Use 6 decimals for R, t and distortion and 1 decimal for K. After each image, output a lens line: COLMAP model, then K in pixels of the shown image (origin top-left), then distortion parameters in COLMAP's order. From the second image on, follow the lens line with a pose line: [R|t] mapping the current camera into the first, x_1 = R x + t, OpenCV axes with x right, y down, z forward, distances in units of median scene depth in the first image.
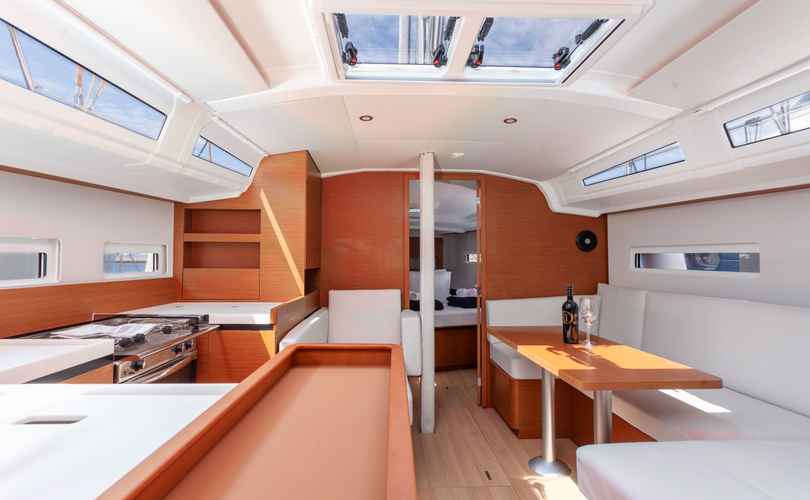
lens RADIAL K [[375.7, 0, 406.3], [0, 375.7, 243.4], [0, 0, 1]] dist [-0.001908, -0.000034]
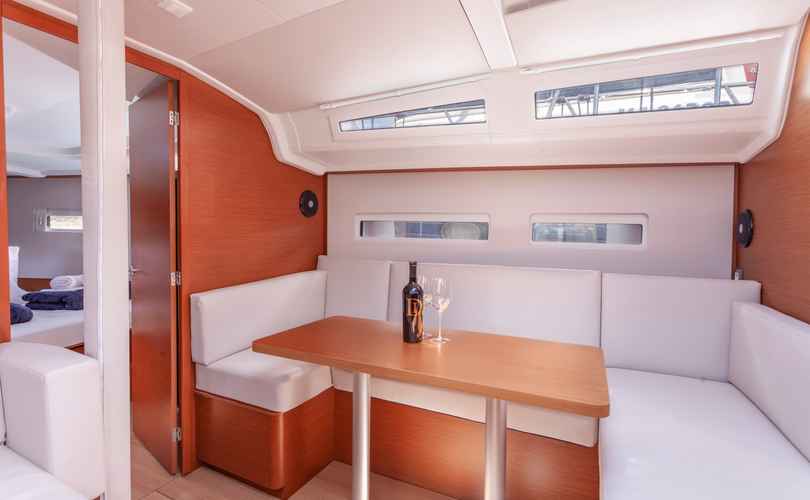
lens RADIAL K [[375.7, 0, 406.3], [0, 375.7, 243.4], [0, 0, 1]] dist [-0.001908, -0.000034]
pose [[0.494881, -0.027819, 0.868515, -0.126278], [-0.044627, 0.997355, 0.057374, 0.024254], [-0.867814, -0.067152, 0.492331, 0.433497]]
